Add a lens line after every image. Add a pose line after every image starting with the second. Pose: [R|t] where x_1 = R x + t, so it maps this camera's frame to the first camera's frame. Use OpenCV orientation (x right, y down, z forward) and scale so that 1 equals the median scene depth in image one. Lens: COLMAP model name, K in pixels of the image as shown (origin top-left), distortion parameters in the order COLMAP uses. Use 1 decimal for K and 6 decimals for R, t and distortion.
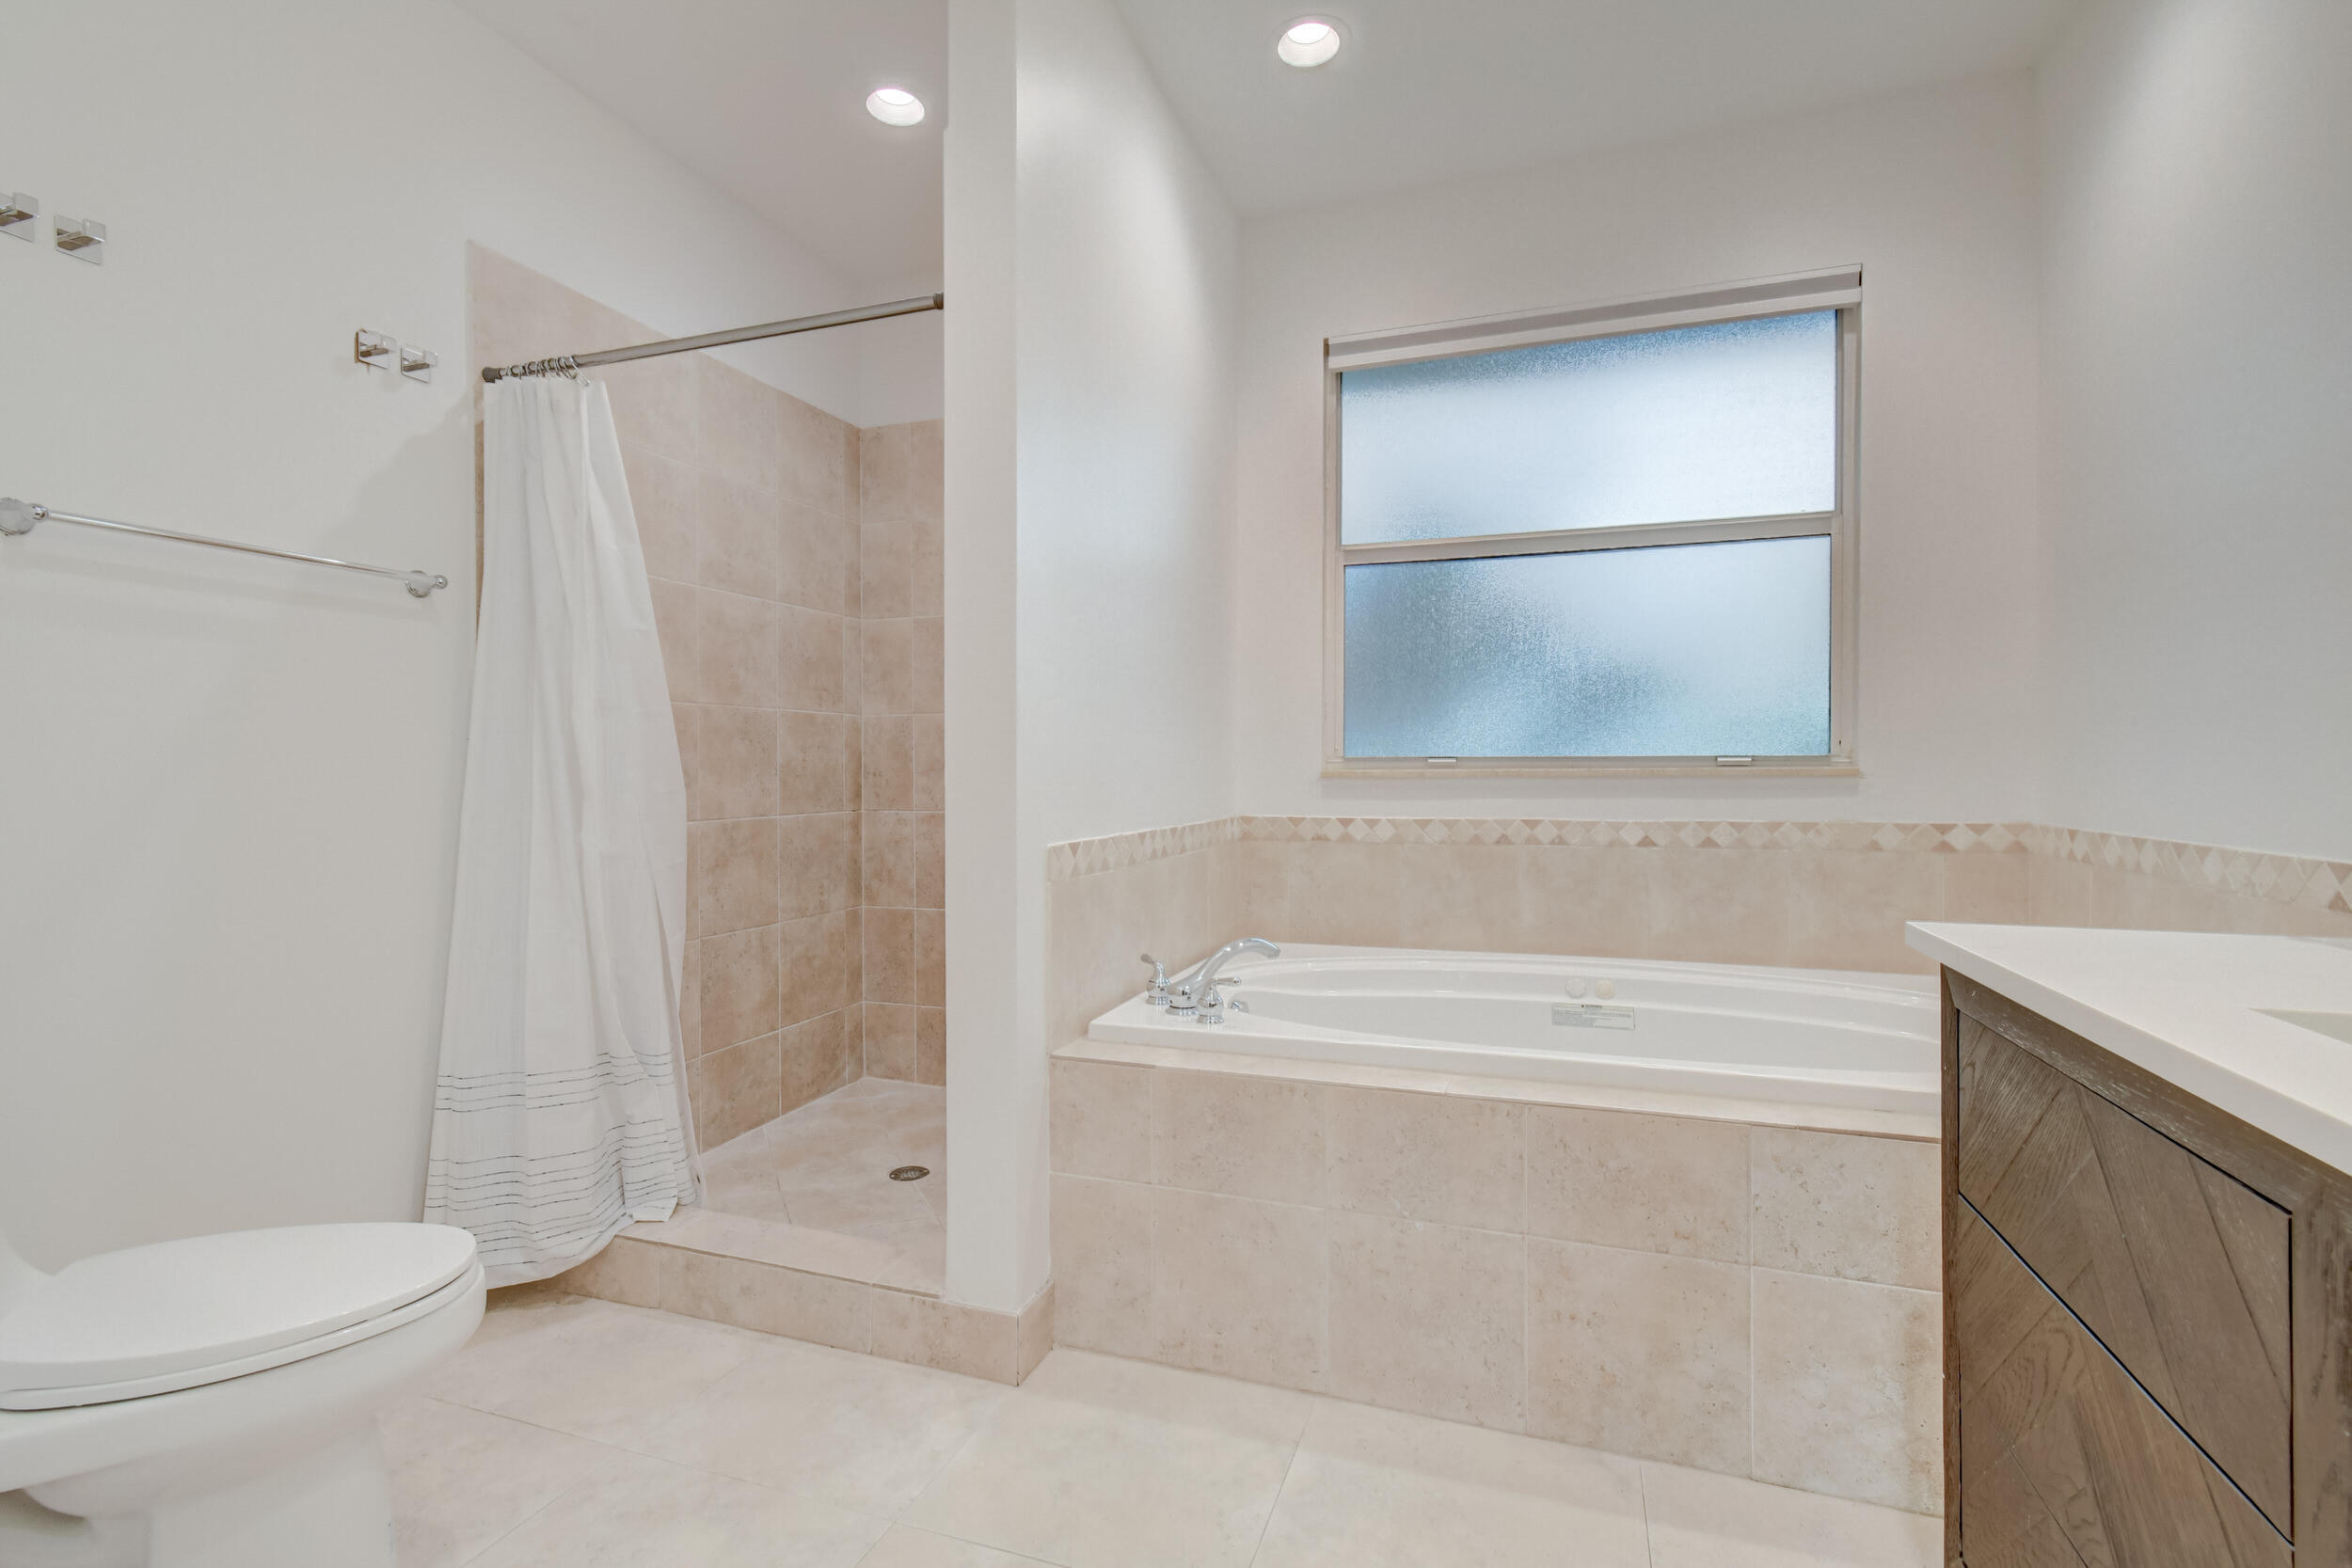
lens RADIAL K [[1036.4, 0, 1179.4], [0, 1036.4, 783.6], [0, 0, 1]] dist [0.002811, -0.001671]
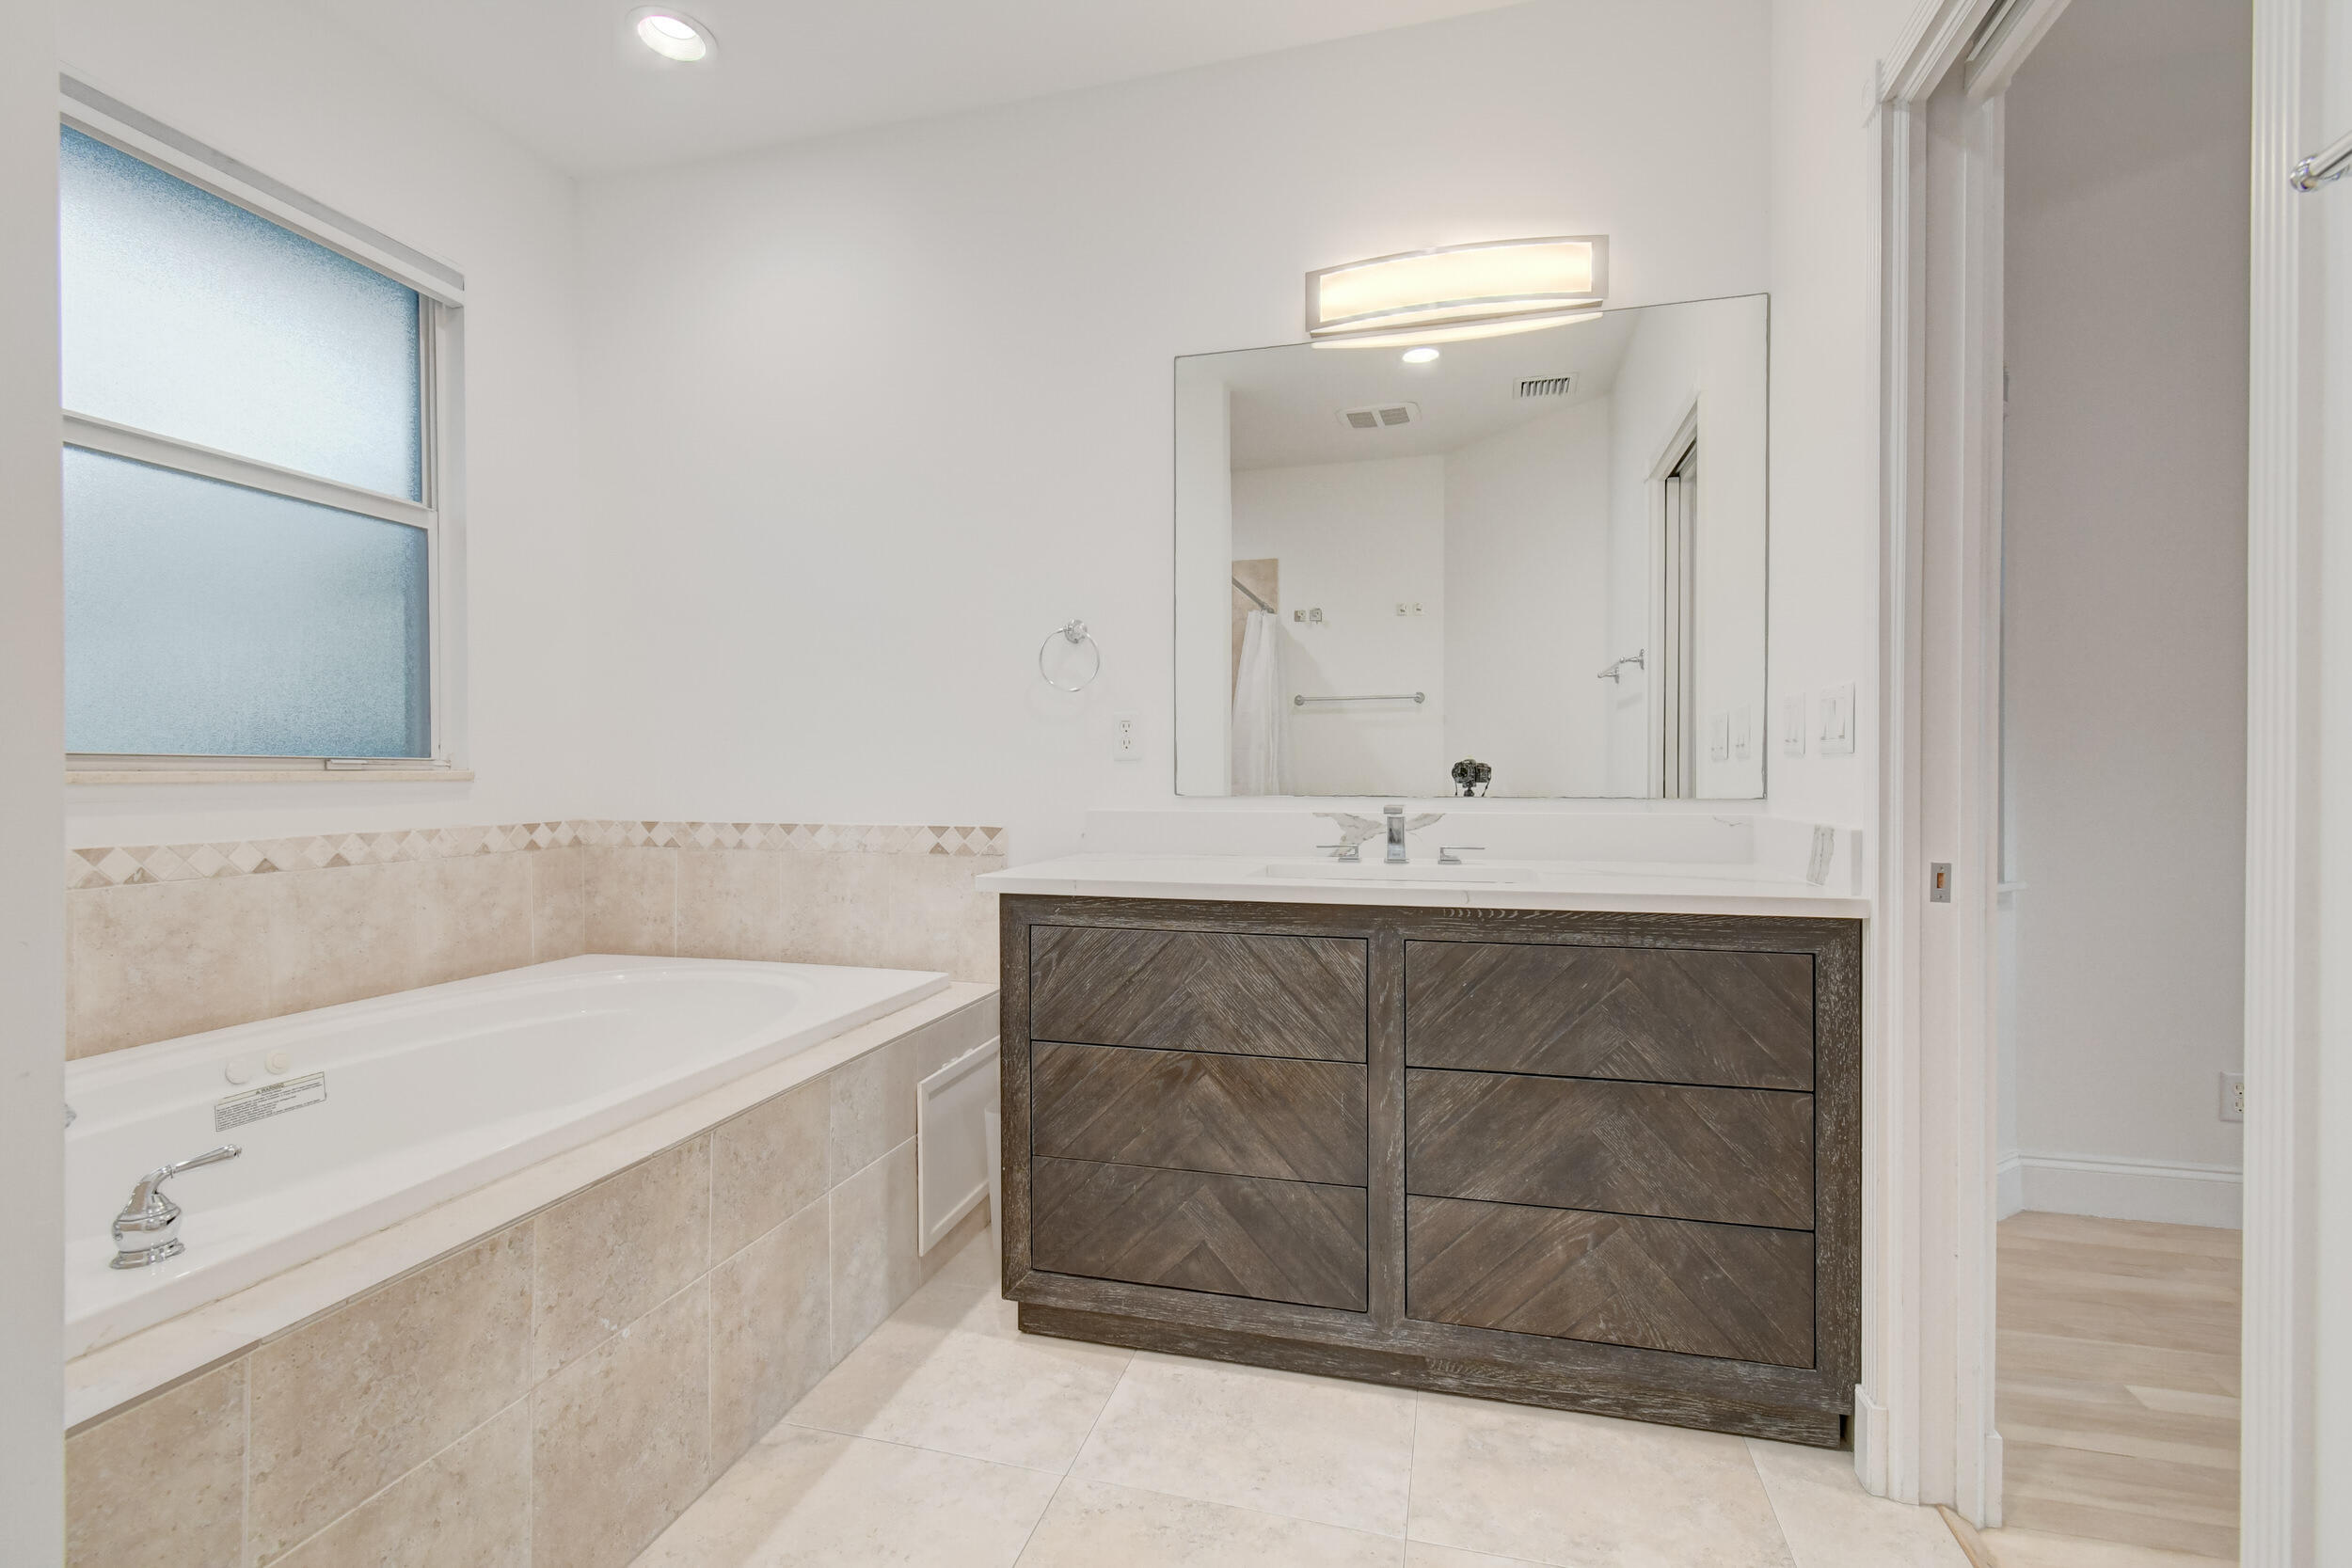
lens RADIAL K [[1036.4, 0, 1147.8], [0, 1036.4, 784.2], [0, 0, 1]] dist [0.002811, -0.001671]
pose [[-0.054791, -0.004944, 0.998486, -0.365155], [0.015853, 0.999857, 0.005820, 0.000995], [-0.998372, 0.016148, -0.054705, 0.388017]]
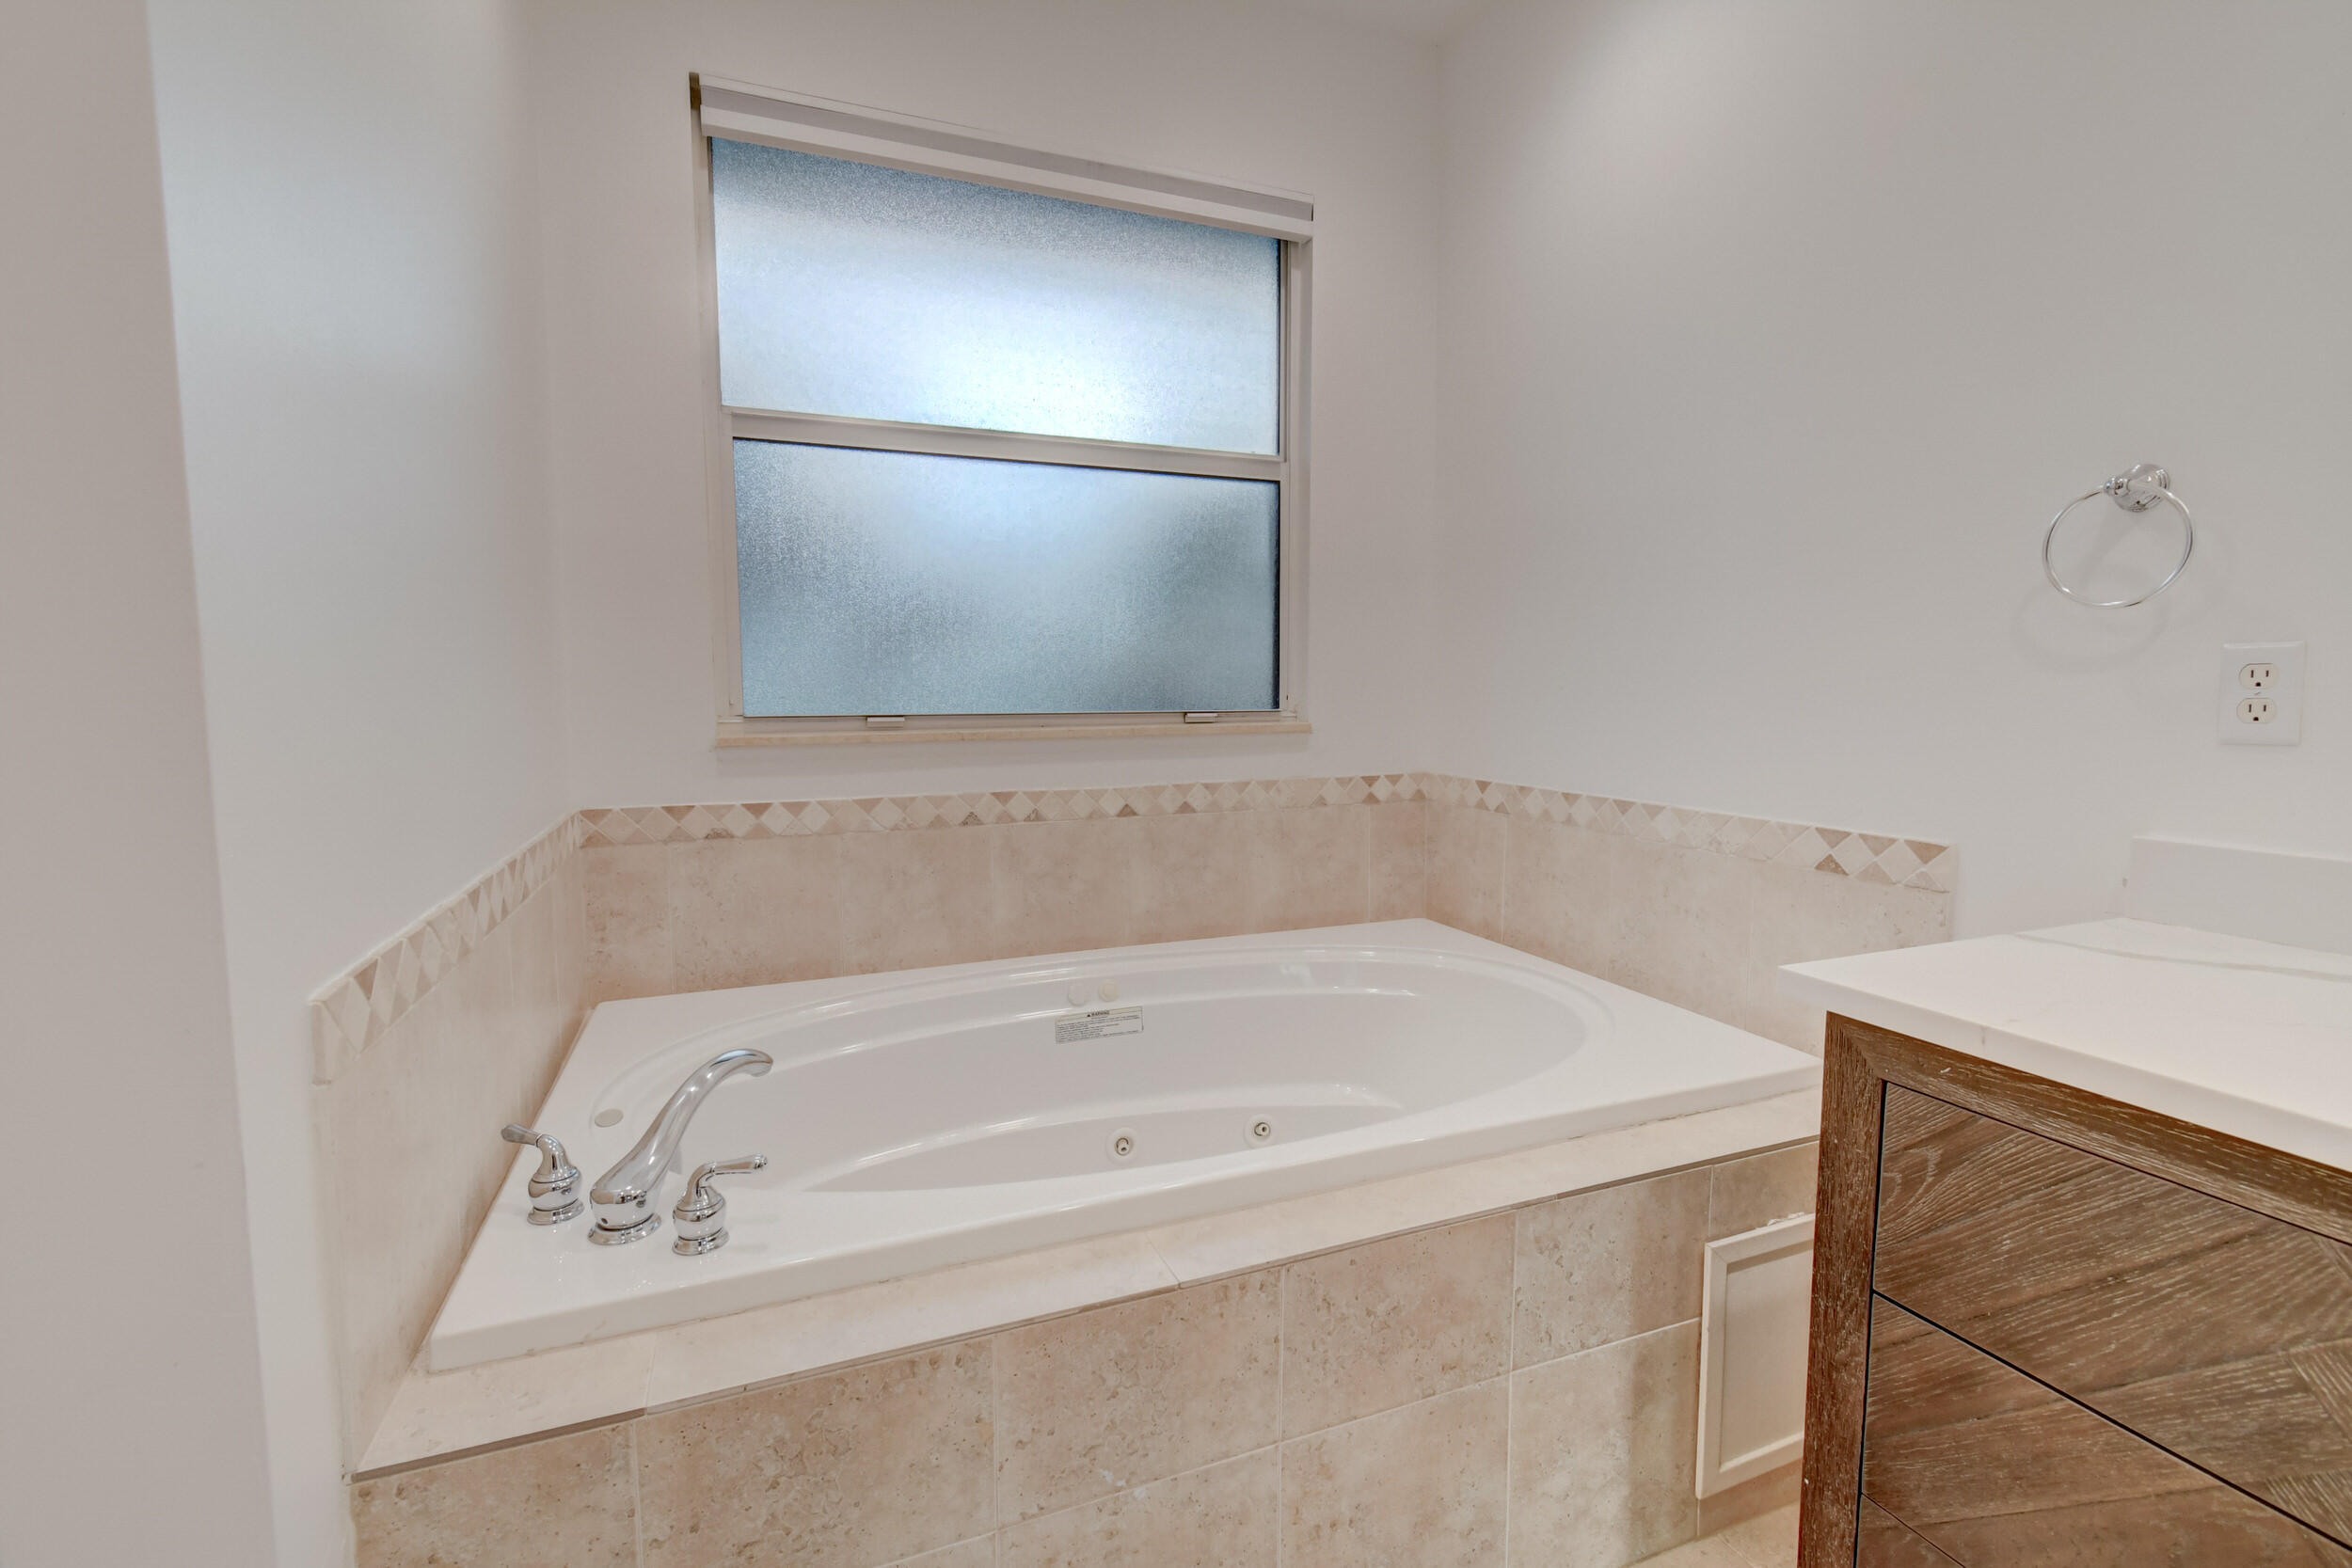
lens RADIAL K [[1036.4, 0, 1166.5], [0, 1036.4, 775.3], [0, 0, 1]] dist [0.002811, -0.001671]
pose [[0.758949, -0.054538, 0.648862, -0.090384], [0.008091, 0.997199, 0.074353, -0.038735], [-0.651100, -0.051180, 0.757265, 0.323169]]
